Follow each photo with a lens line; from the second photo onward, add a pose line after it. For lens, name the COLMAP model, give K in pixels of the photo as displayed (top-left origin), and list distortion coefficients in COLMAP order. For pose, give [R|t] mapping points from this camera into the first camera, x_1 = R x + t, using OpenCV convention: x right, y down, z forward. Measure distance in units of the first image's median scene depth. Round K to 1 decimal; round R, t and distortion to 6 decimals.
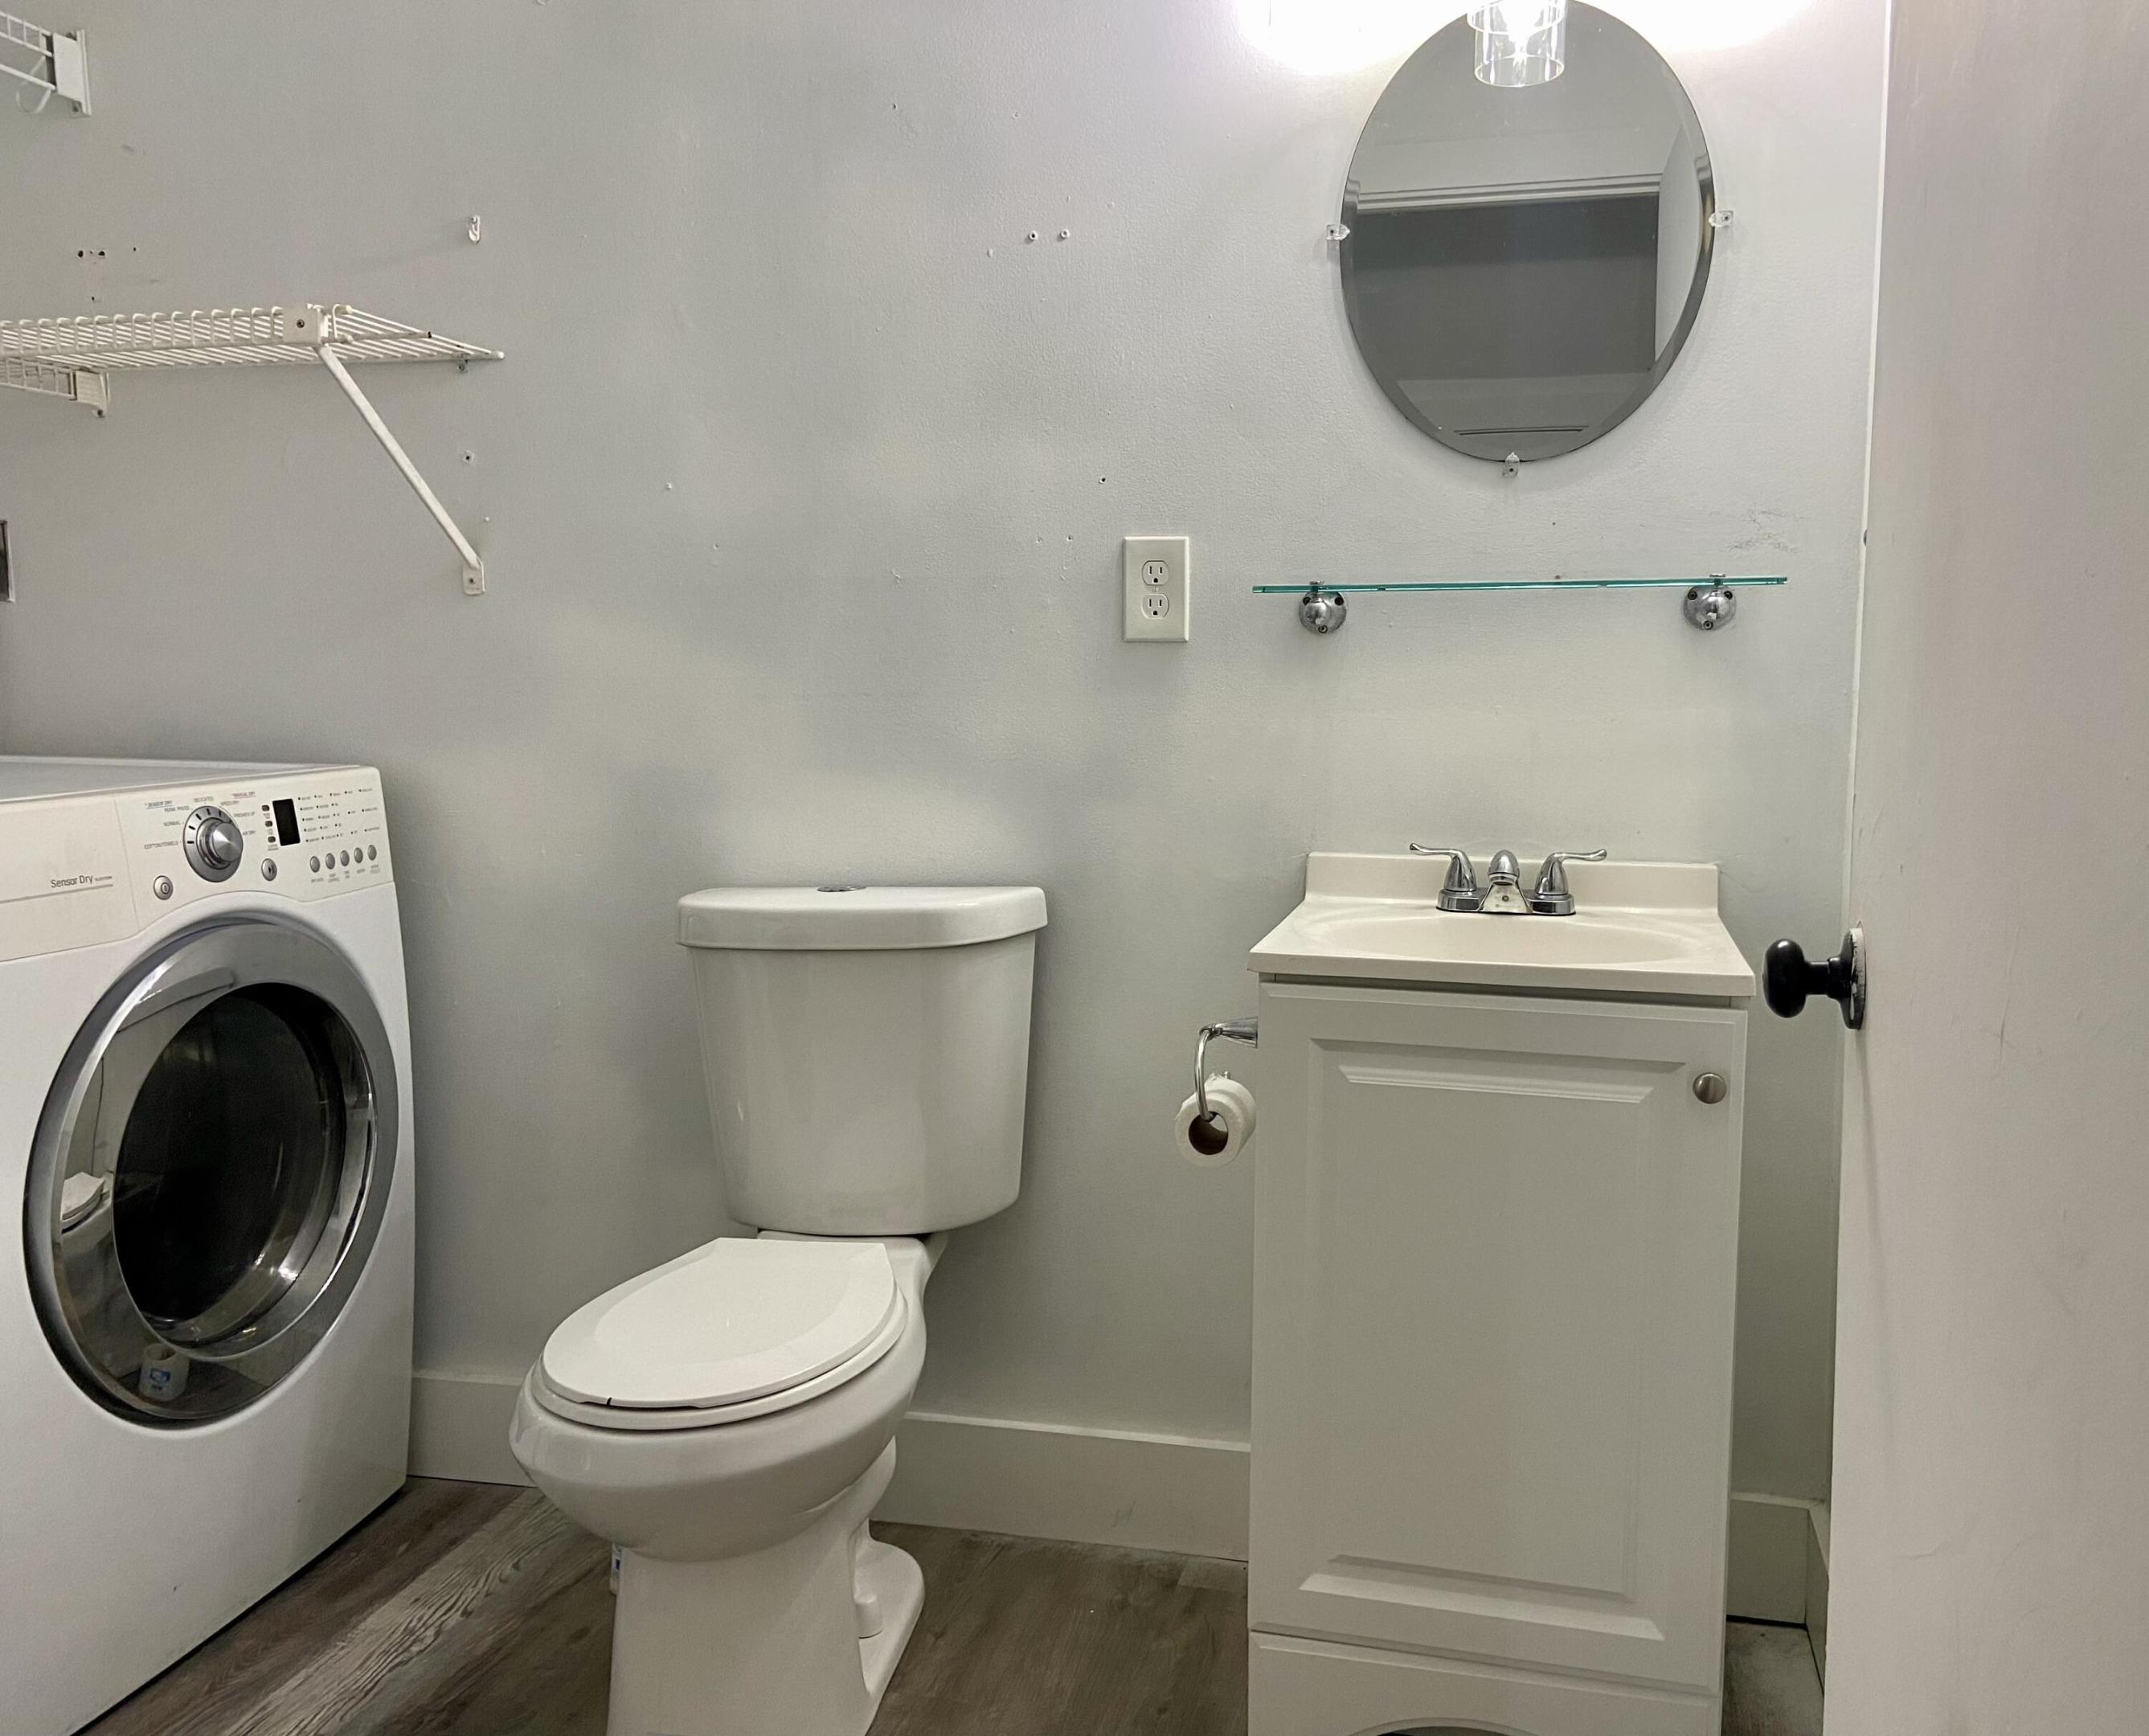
lens RADIAL K [[1786.0, 0, 1074.5], [0, 1786.0, 868.0], [0, 0, 1]] dist [0.006373, -0.004131]
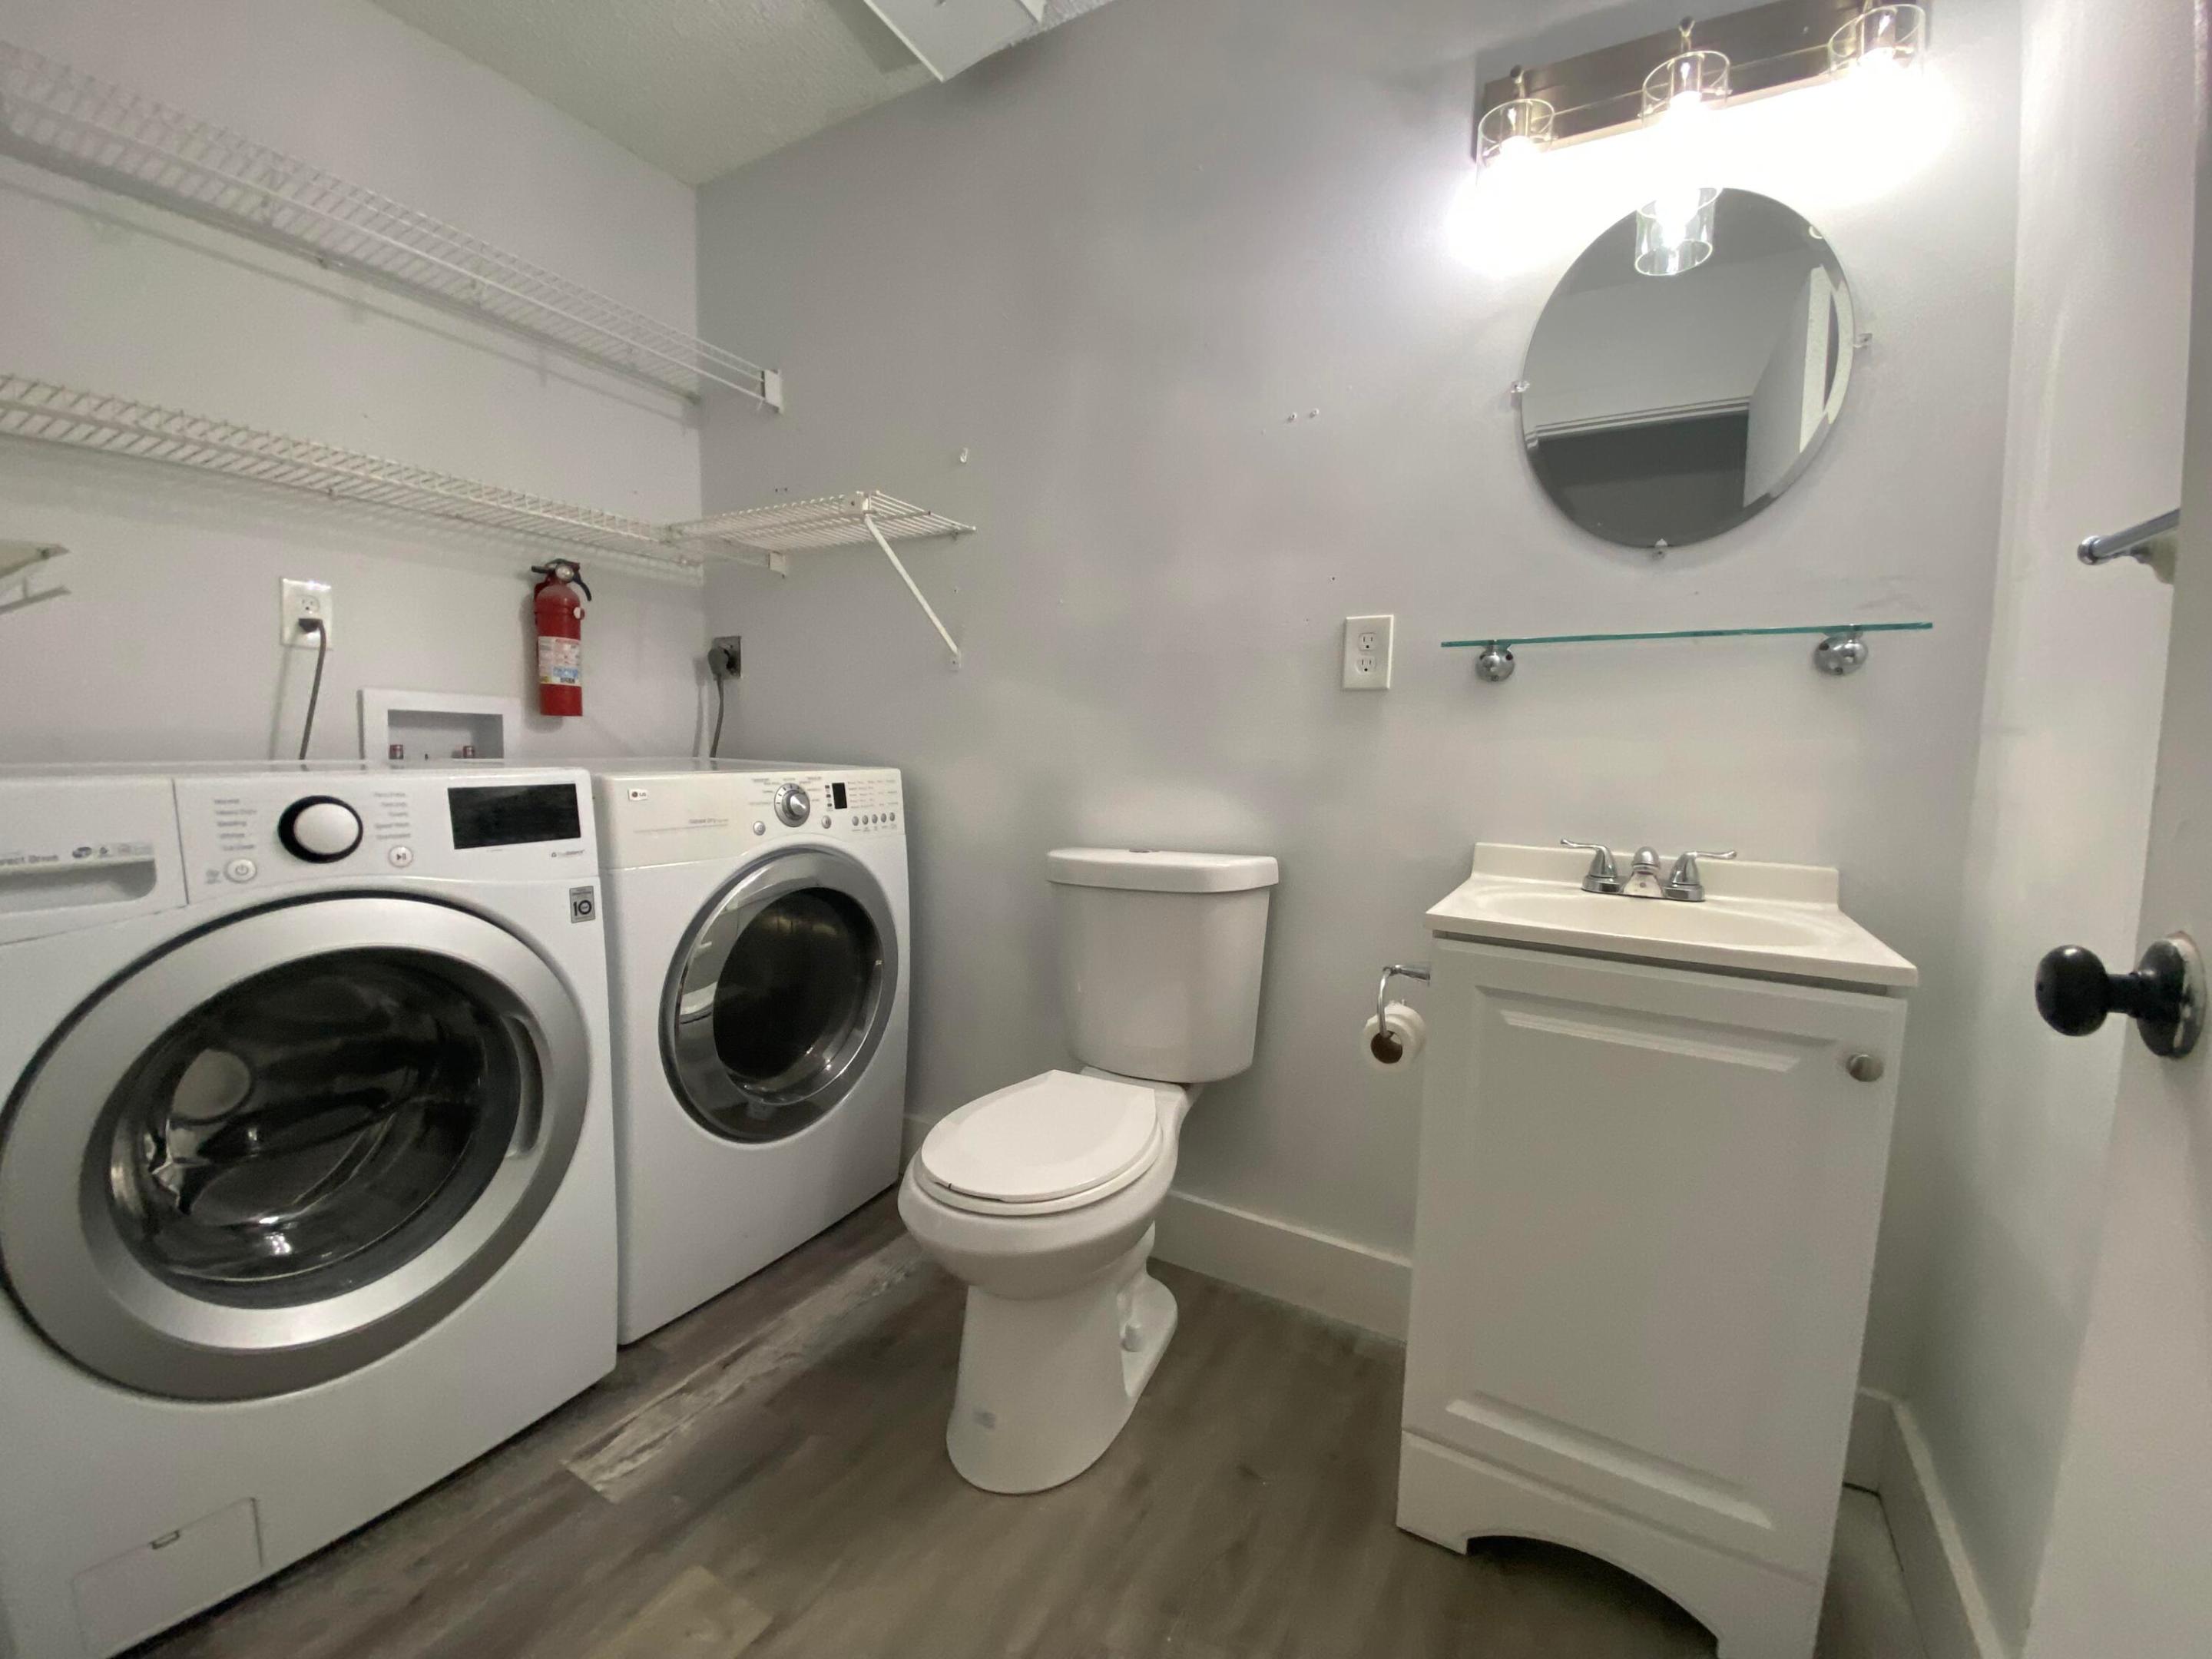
lens RADIAL K [[910.1, 0, 1082.7], [0, 910.1, 820.2], [0, 0, 1]] dist [0.025992, -0.023704]
pose [[0.964078, 0.047229, -0.261387, 0.022208], [-0.055999, 0.998087, -0.026203, 0.008841], [0.259649, 0.039899, 0.964878, 0.229975]]
